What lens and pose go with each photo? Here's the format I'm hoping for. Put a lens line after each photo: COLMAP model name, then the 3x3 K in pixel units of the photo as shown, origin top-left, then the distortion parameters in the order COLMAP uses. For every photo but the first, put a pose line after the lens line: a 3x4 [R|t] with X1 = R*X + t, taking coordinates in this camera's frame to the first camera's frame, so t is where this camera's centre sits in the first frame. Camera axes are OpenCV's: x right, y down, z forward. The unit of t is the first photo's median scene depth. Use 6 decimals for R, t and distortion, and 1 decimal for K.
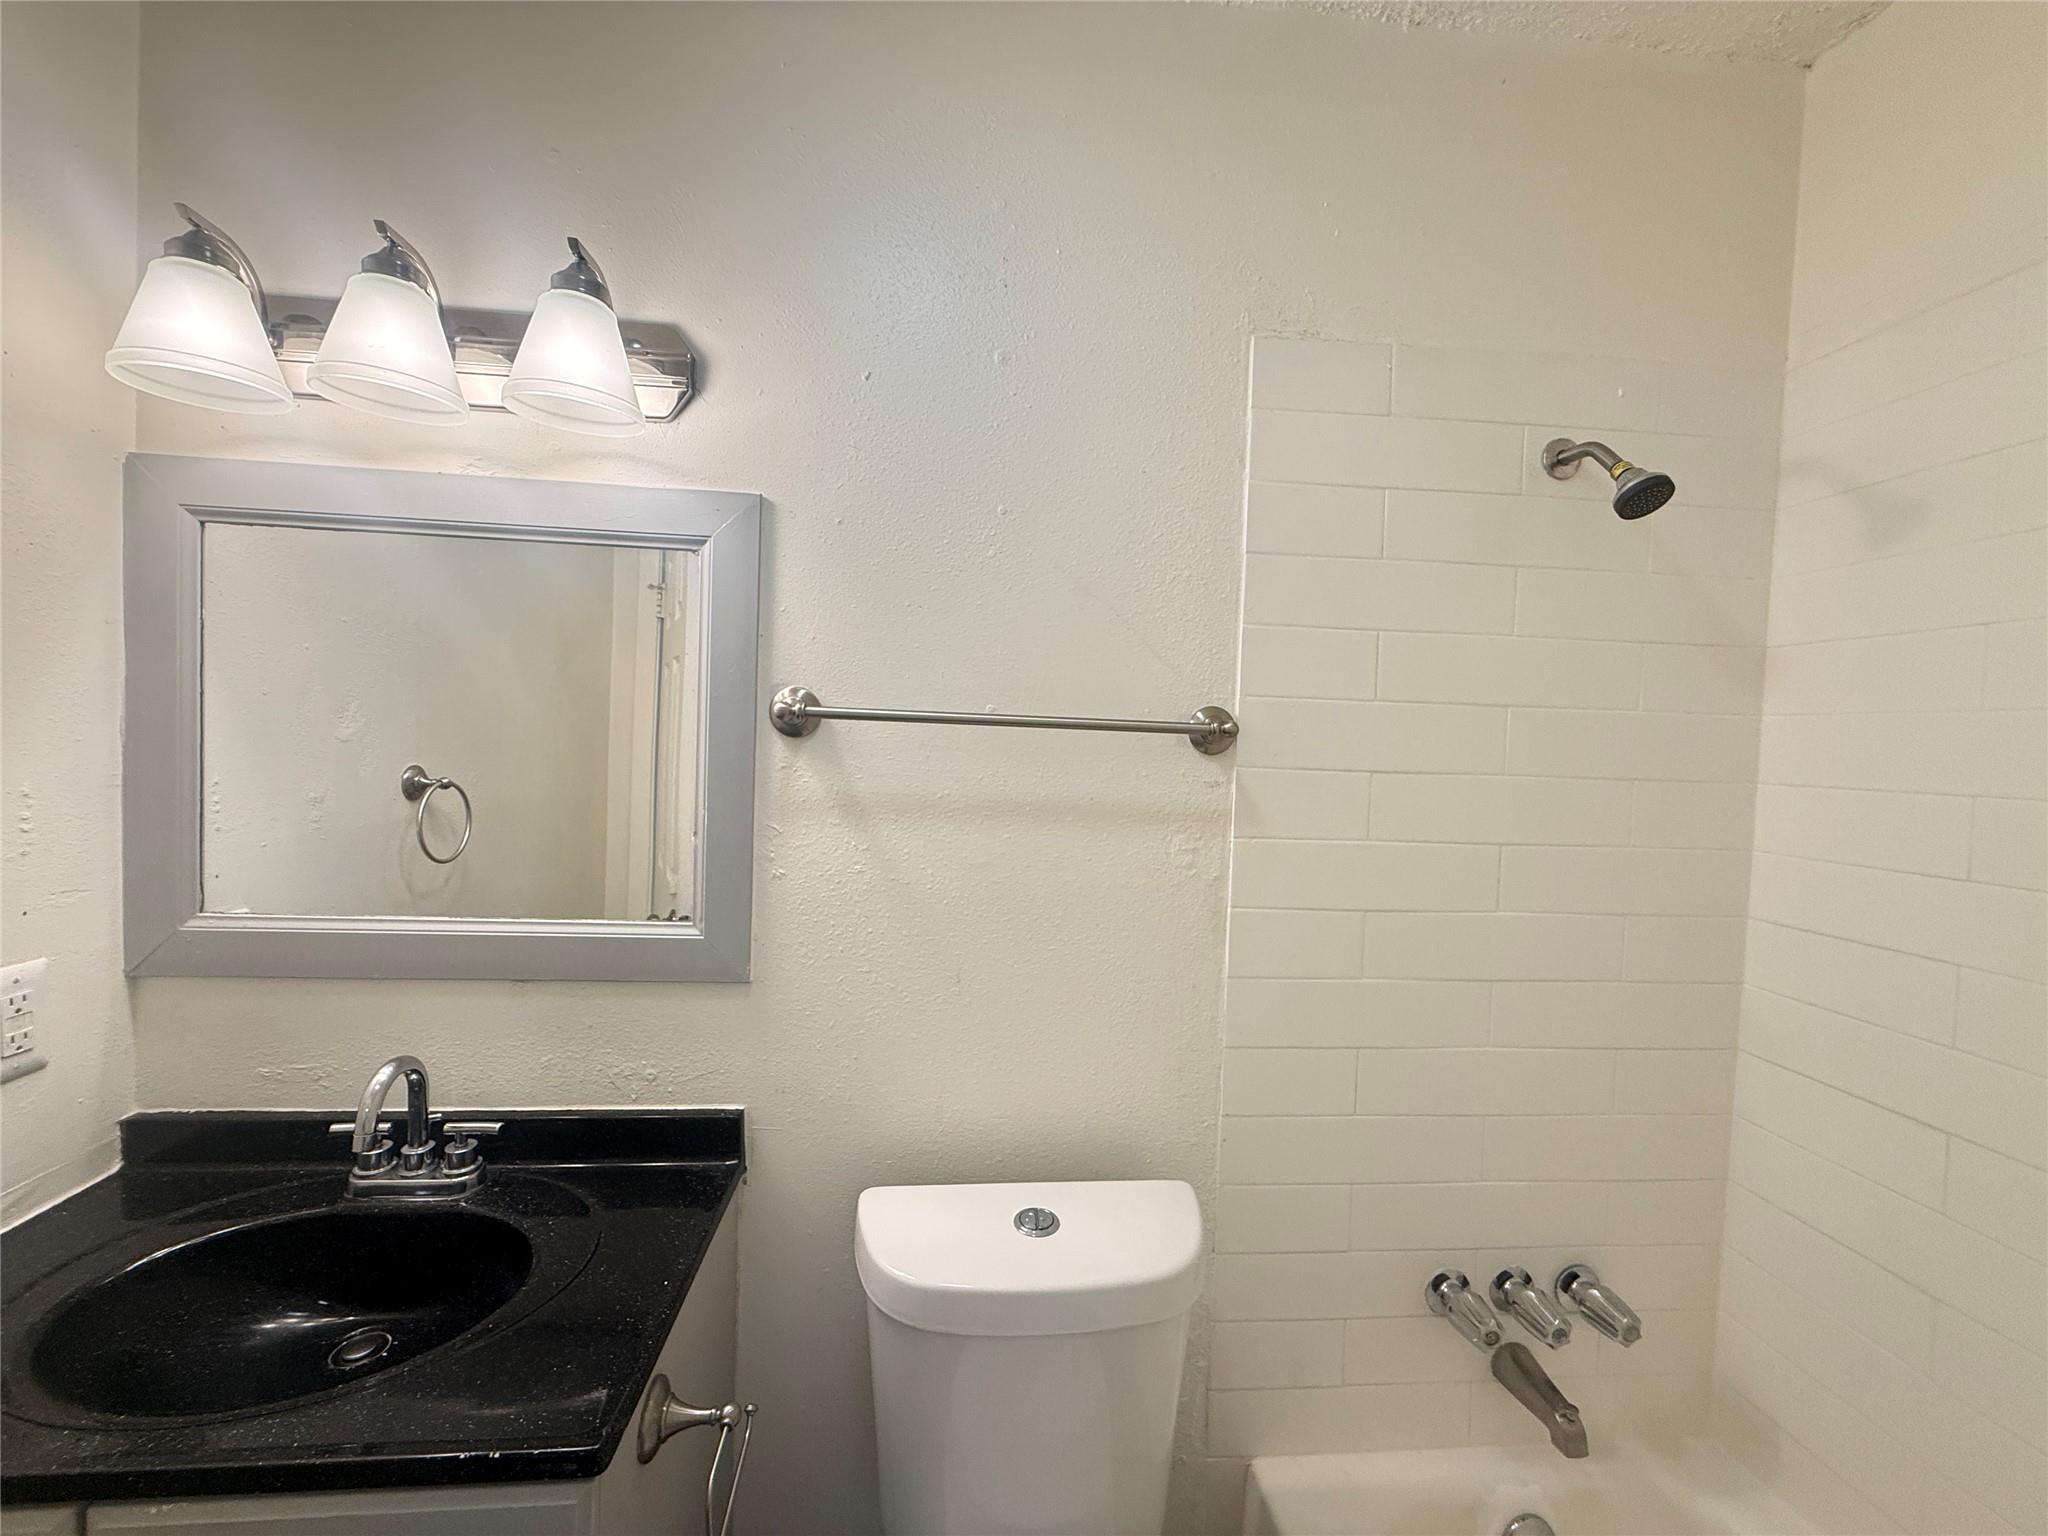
lens RADIAL K [[815.9, 0, 1019.7], [0, 815.9, 767.1], [0, 0, 1]] dist [0.001394, 0.000078]
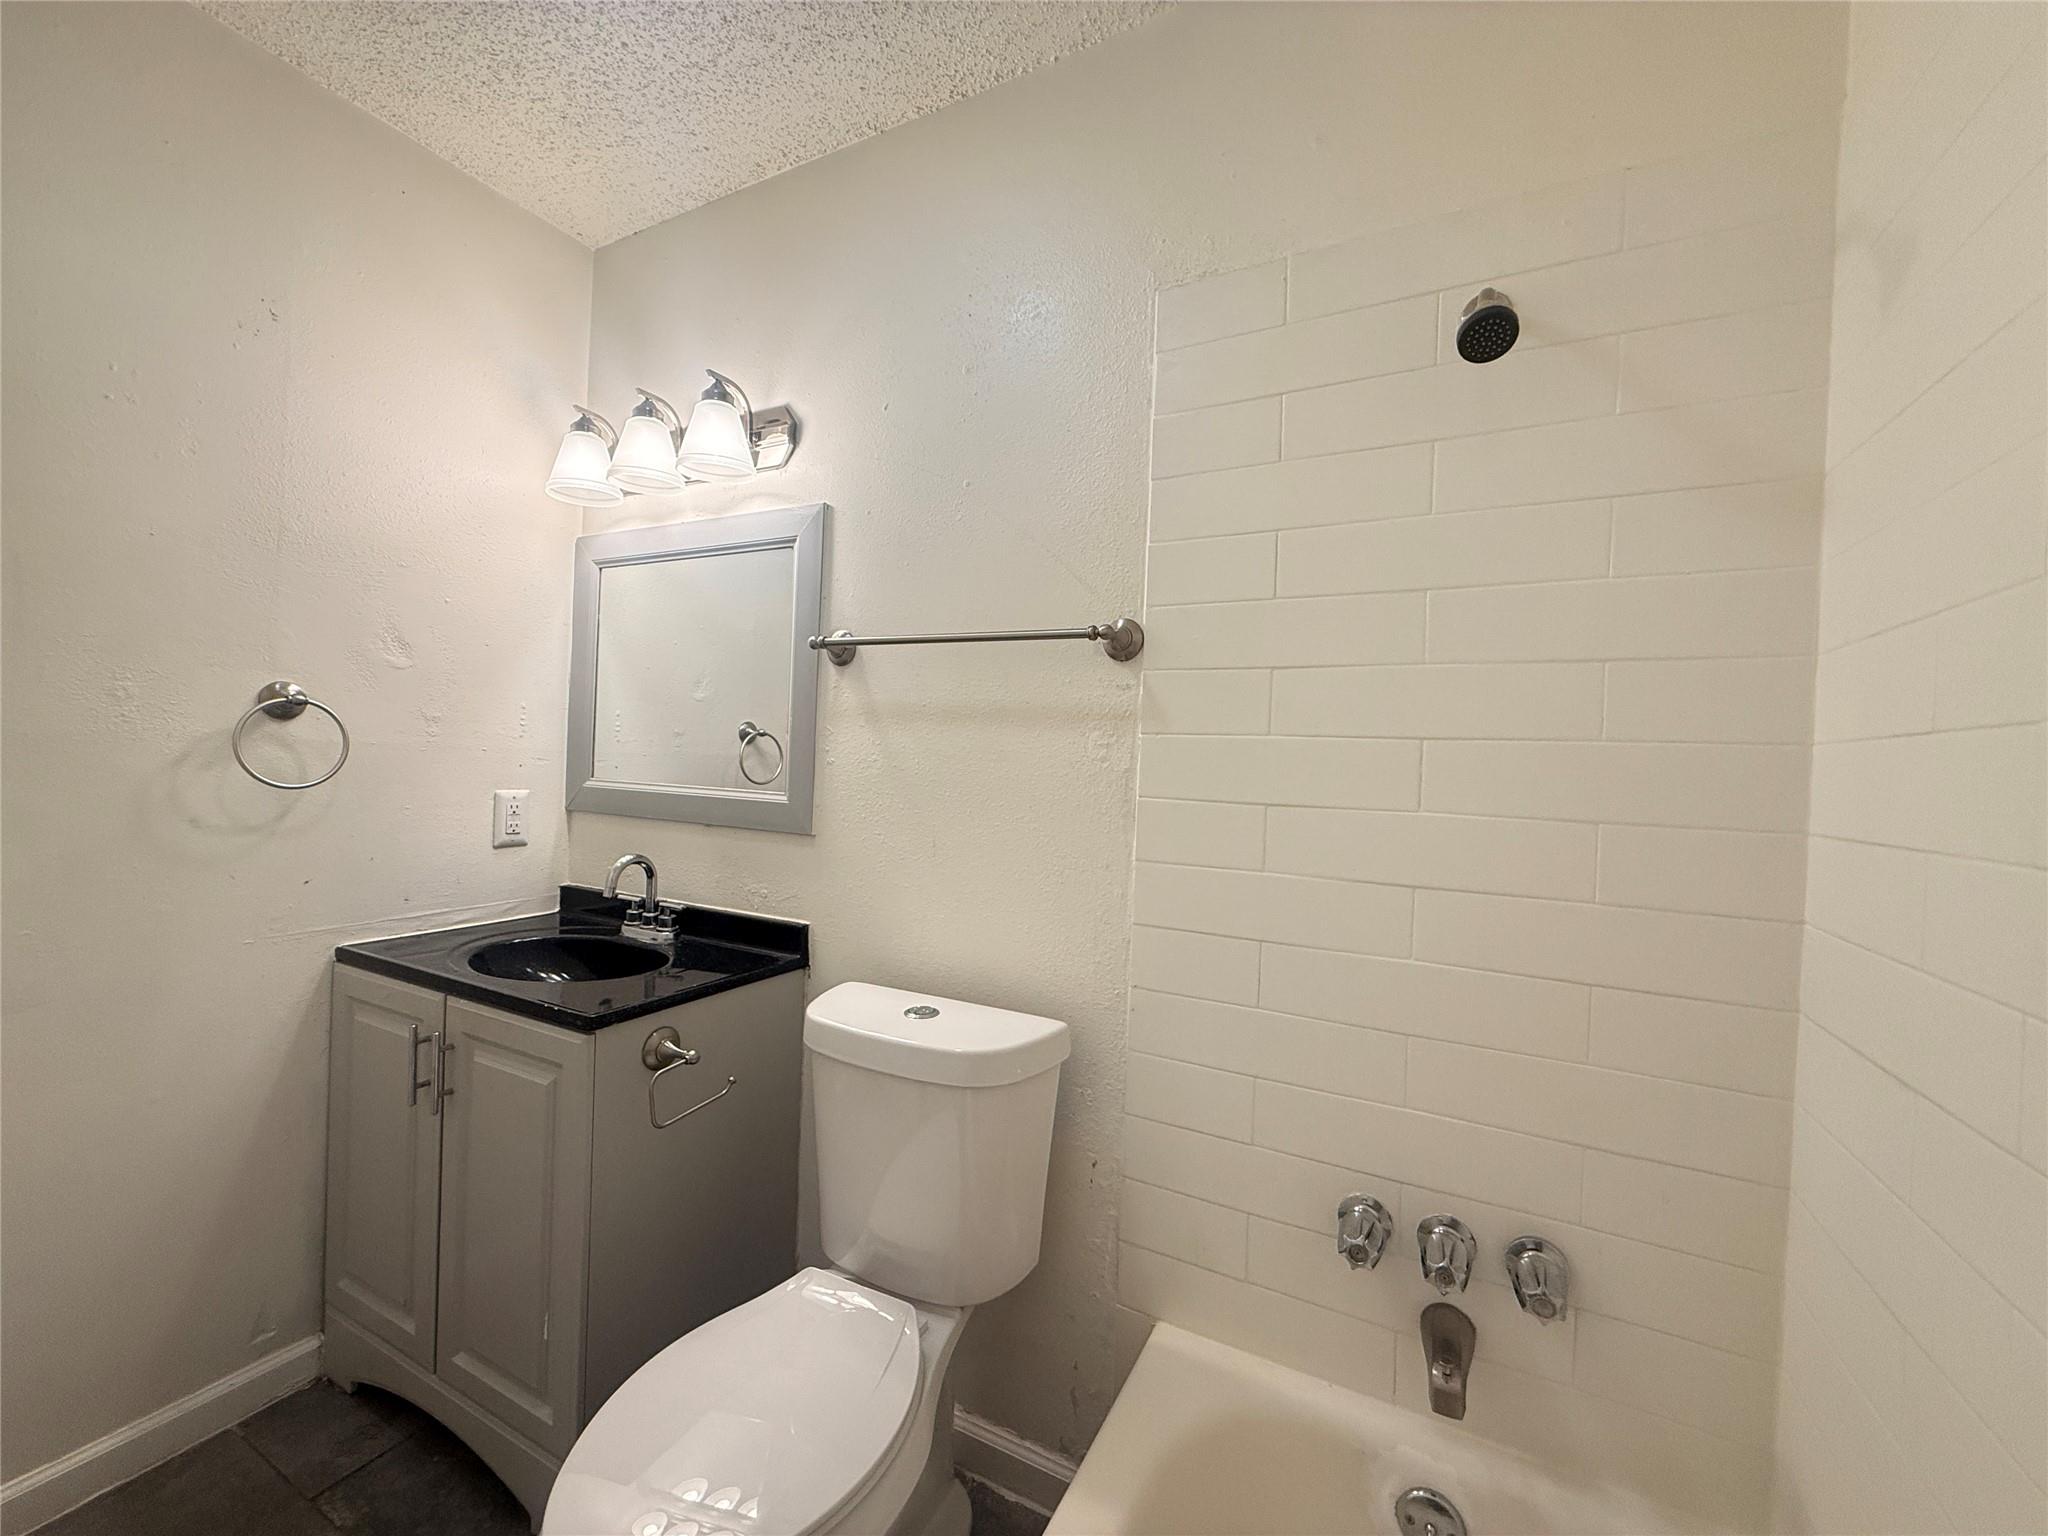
lens RADIAL K [[815.9, 0, 1027.5], [0, 815.9, 766.0], [0, 0, 1]] dist [0.001394, 0.000078]
pose [[0.840994, -0.001372, -0.541042, 0.765160], [-0.026710, 0.998672, -0.044050, 0.191088], [0.540385, 0.051497, 0.839841, -0.019501]]
